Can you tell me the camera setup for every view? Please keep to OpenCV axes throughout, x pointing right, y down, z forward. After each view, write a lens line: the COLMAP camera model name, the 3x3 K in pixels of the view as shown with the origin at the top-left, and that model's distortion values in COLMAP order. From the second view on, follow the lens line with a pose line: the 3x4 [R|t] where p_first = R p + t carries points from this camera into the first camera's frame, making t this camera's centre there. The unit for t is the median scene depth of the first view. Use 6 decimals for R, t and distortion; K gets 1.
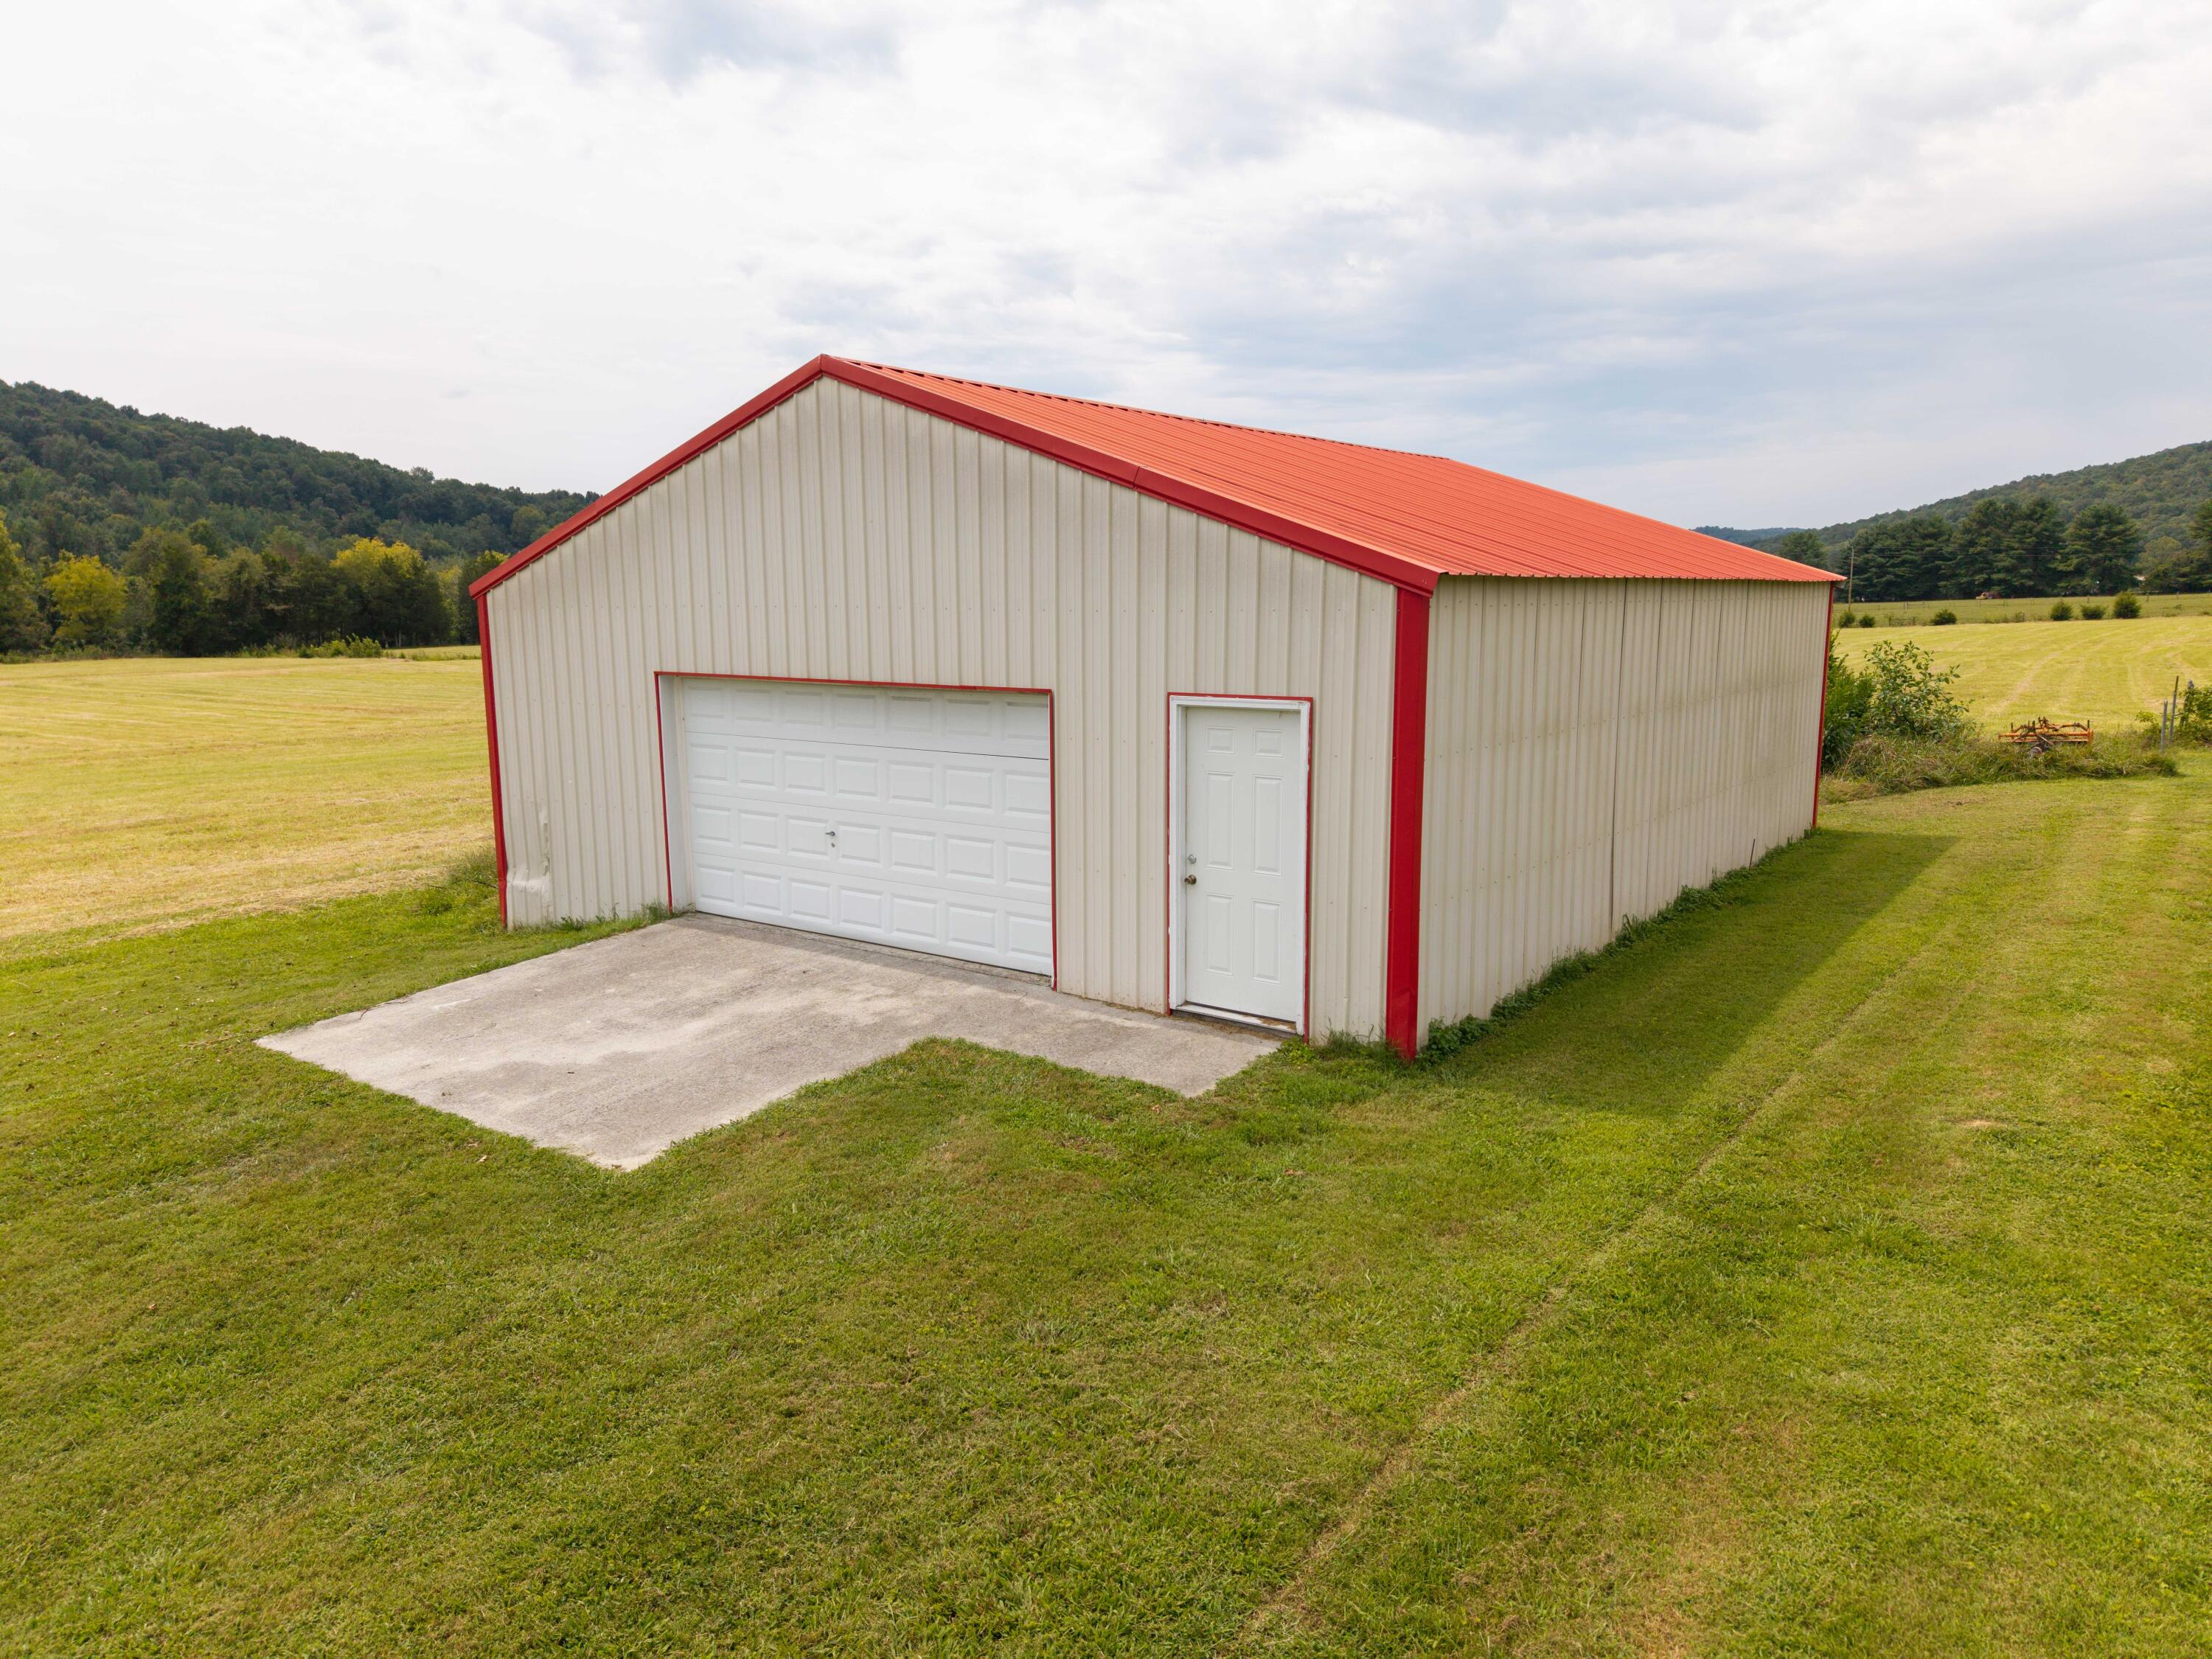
lens RADIAL K [[1551.2, 0, 1106.0], [0, 1551.2, 829.5], [0, 0, 1]] dist [-0.000679, -0.003009]
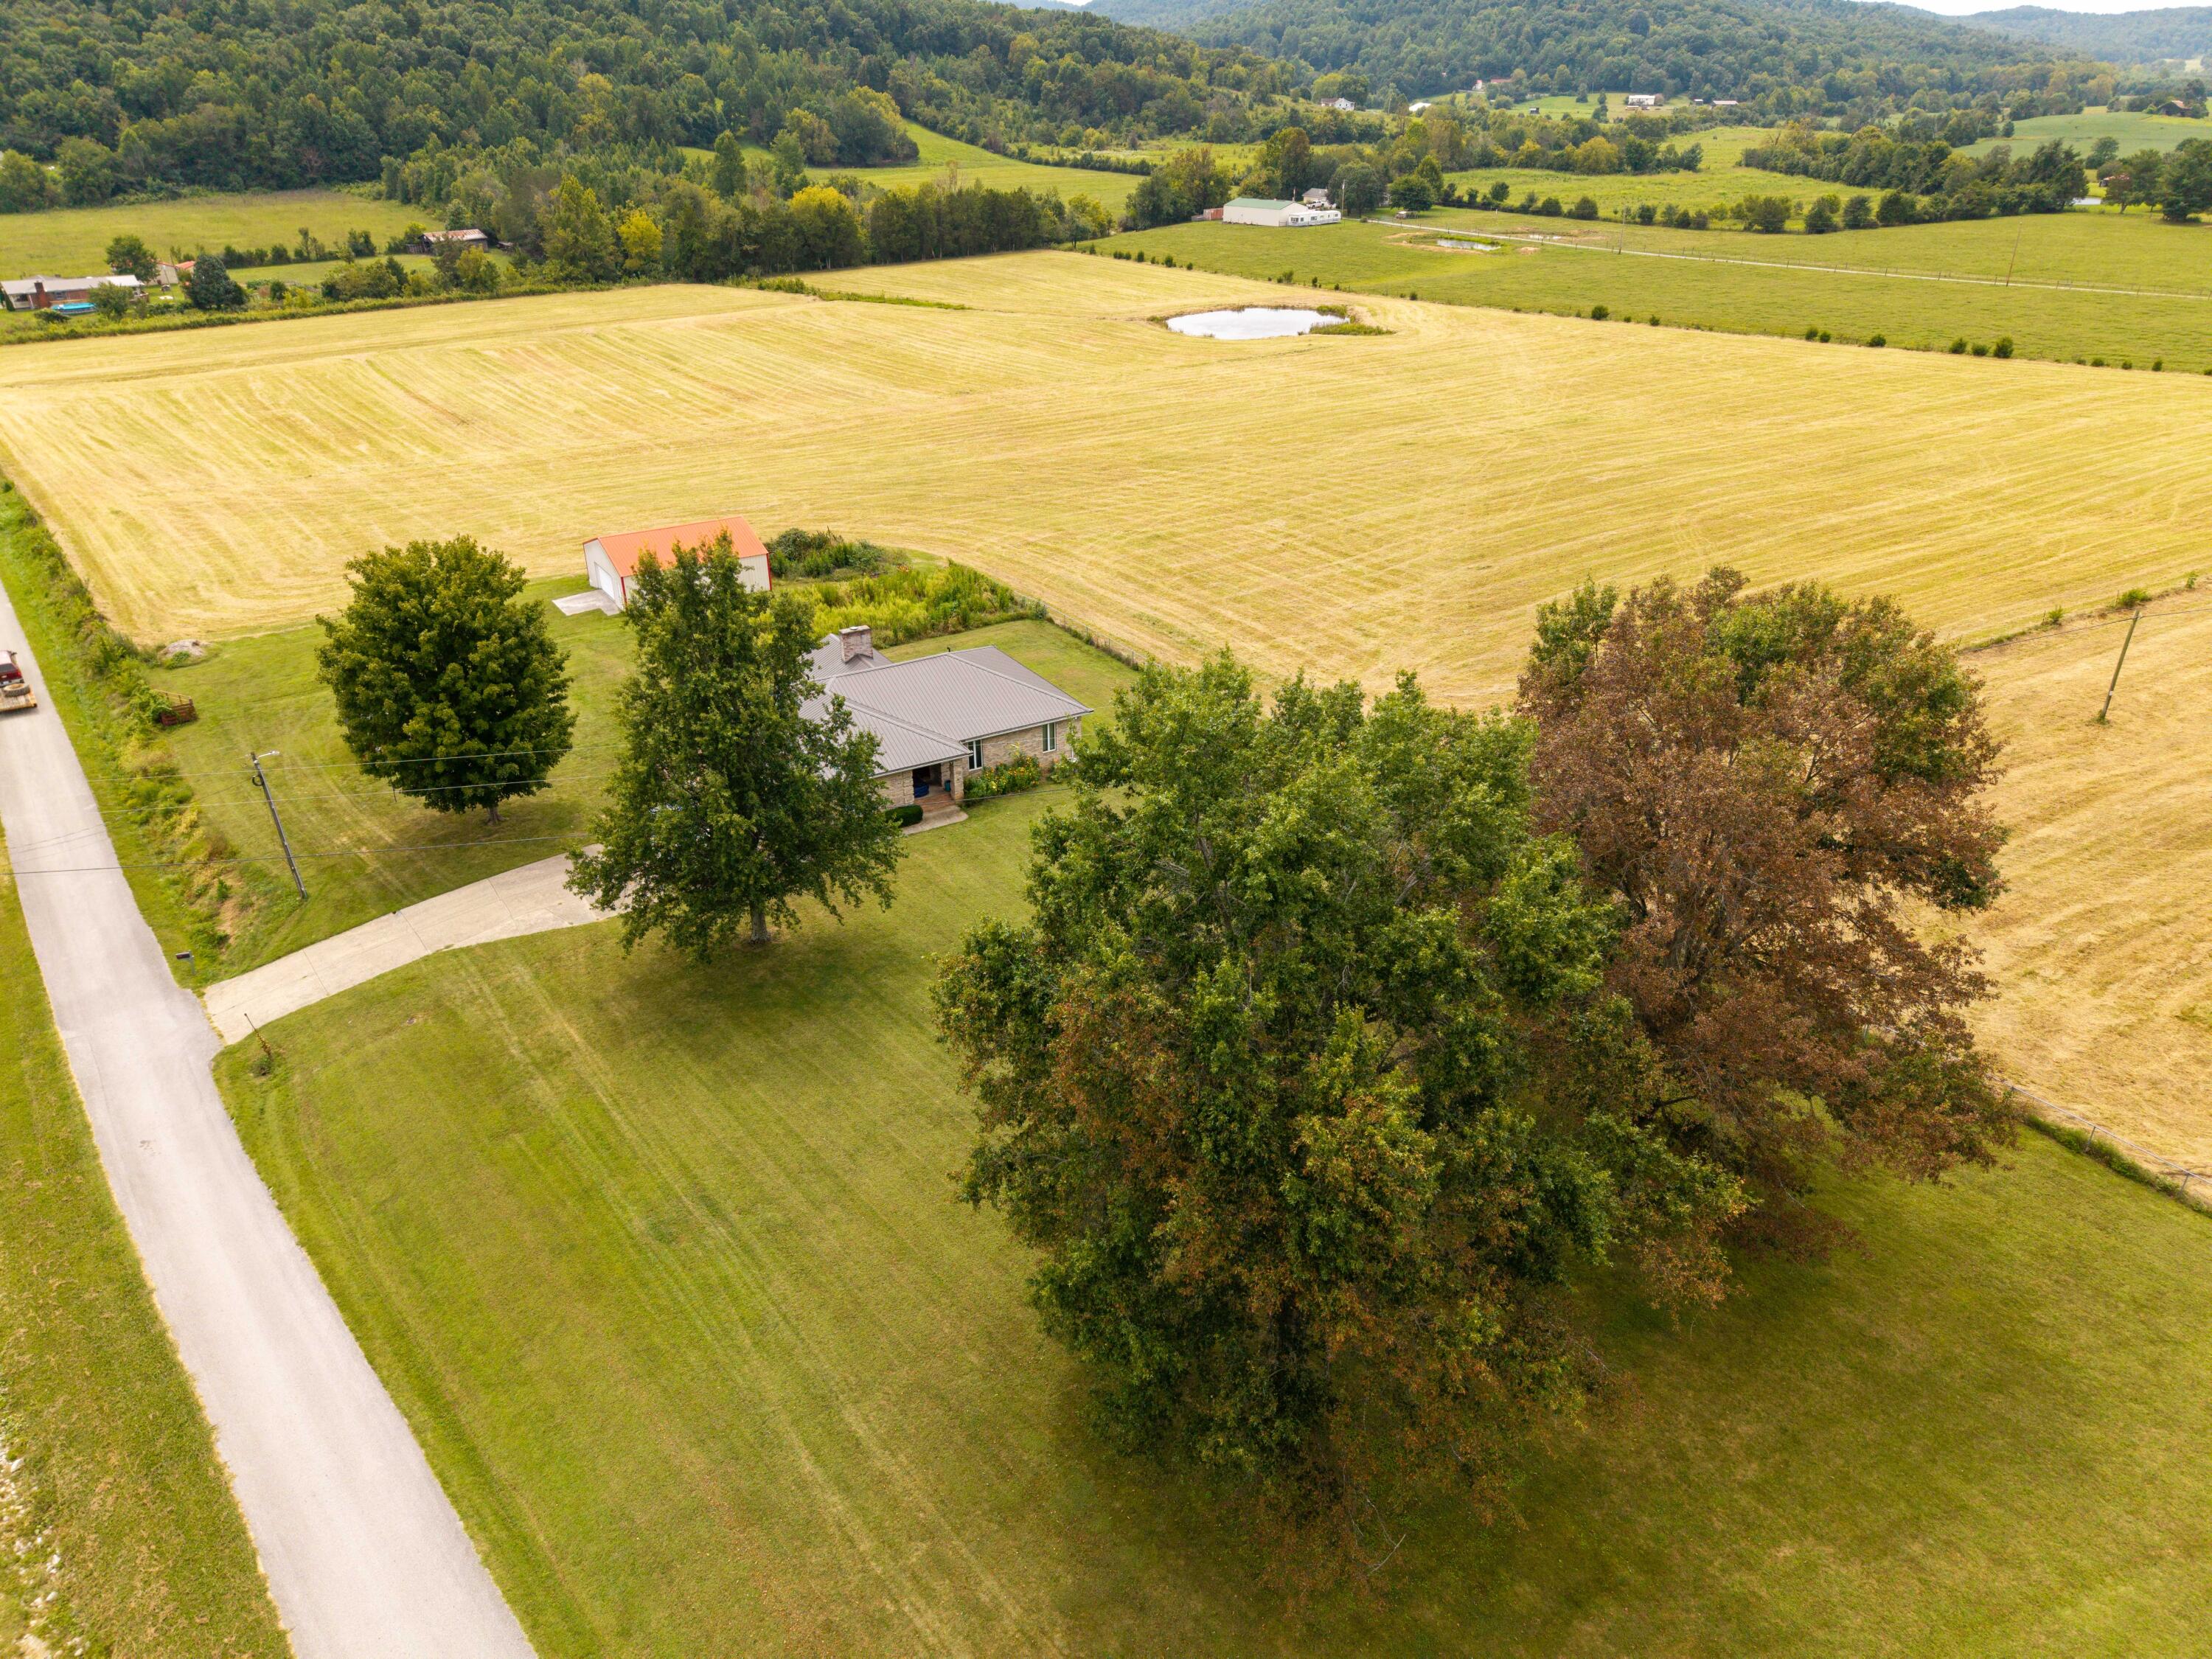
lens RADIAL K [[1551.2, 0, 1106.0], [0, 1551.2, 829.5], [0, 0, 1]] dist [-0.000679, -0.003009]
pose [[0.940755, 0.152804, -0.302705, 0.334739], [-0.051816, 0.947005, 0.317011, -0.100557], [0.335104, -0.282545, 0.898818, -0.402314]]
